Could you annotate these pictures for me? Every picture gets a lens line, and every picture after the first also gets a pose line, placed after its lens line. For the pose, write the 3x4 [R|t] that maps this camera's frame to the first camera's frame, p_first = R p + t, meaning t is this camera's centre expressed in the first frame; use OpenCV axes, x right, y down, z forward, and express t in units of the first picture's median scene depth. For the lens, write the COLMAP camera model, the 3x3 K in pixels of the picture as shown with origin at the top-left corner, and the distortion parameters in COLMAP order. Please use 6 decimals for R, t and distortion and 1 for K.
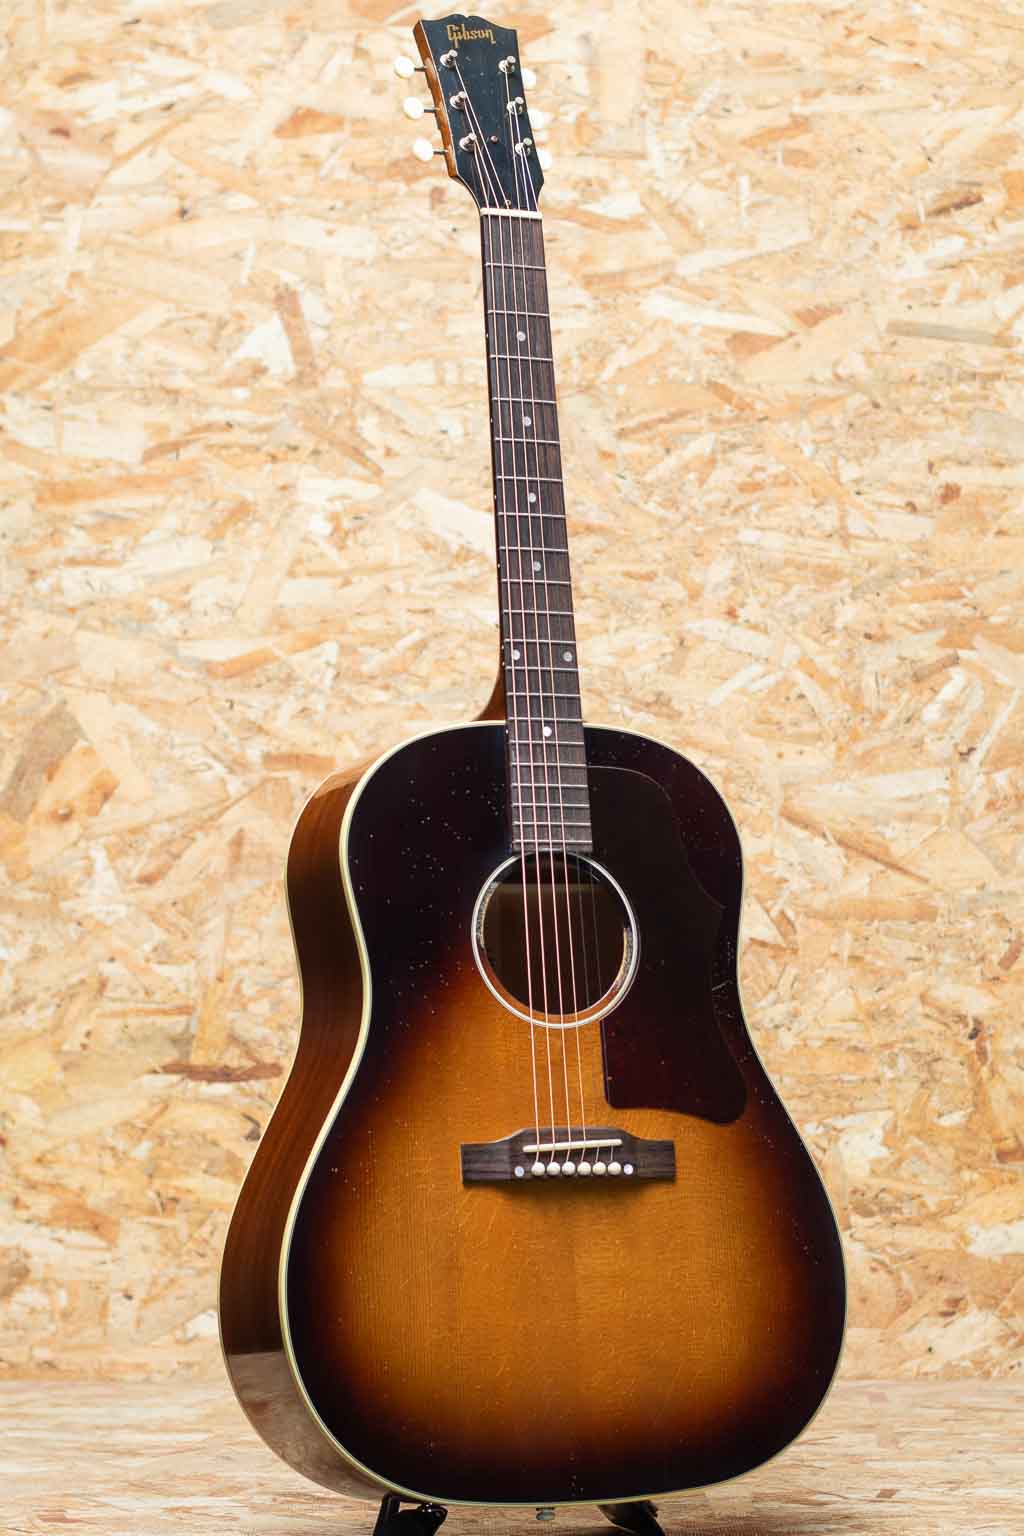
lens RADIAL K [[4548.7, 0, 512.0], [0, 4548.7, 768.0], [0, 0, 1]] dist [-0.086659, -0.713233]
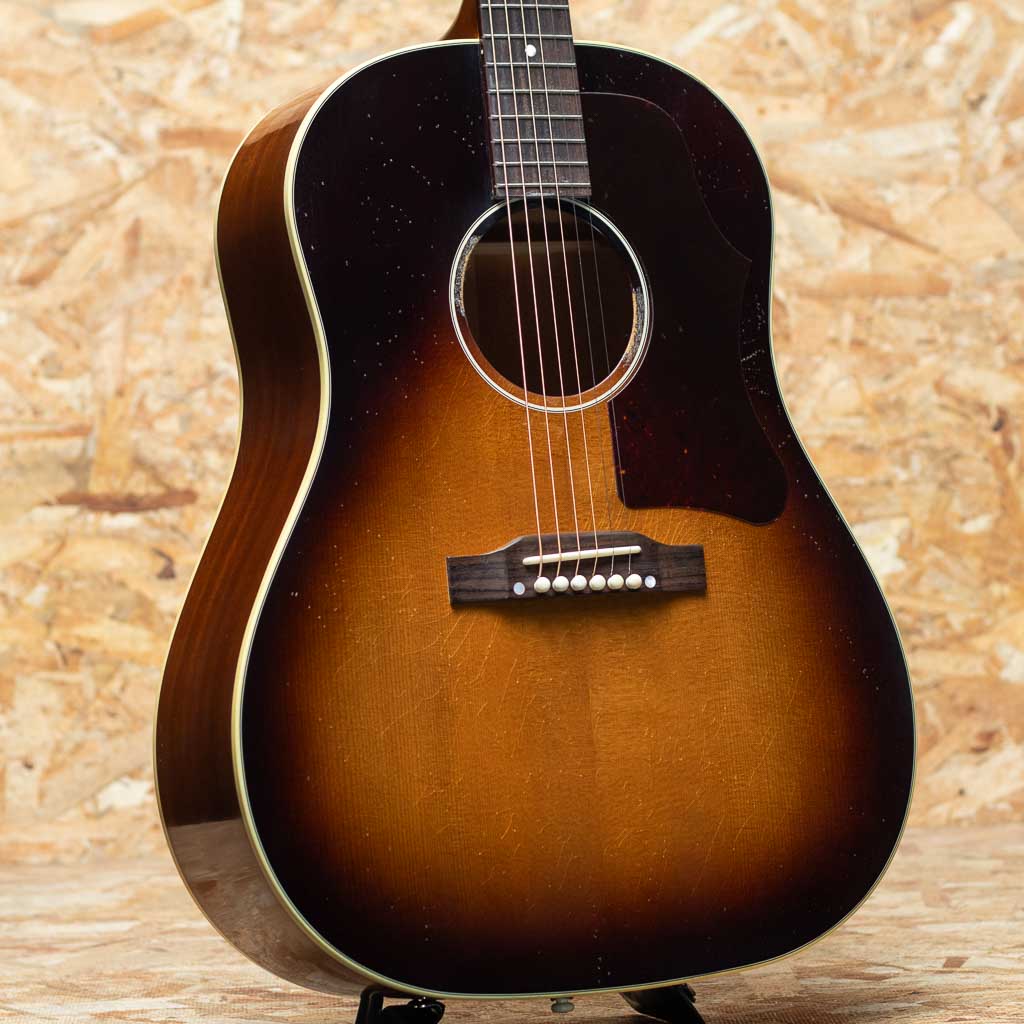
lens RADIAL K [[4617.5, 0, 512.0], [0, 4617.5, 512.0], [0, 0, 1]] dist [-0.072876, -1.633676]
pose [[0.998855, -0.036264, 0.031187, -0.018439], [0.034276, 0.997483, 0.062075, 0.017355], [-0.033359, -0.060935, 0.997584, 0.128409]]
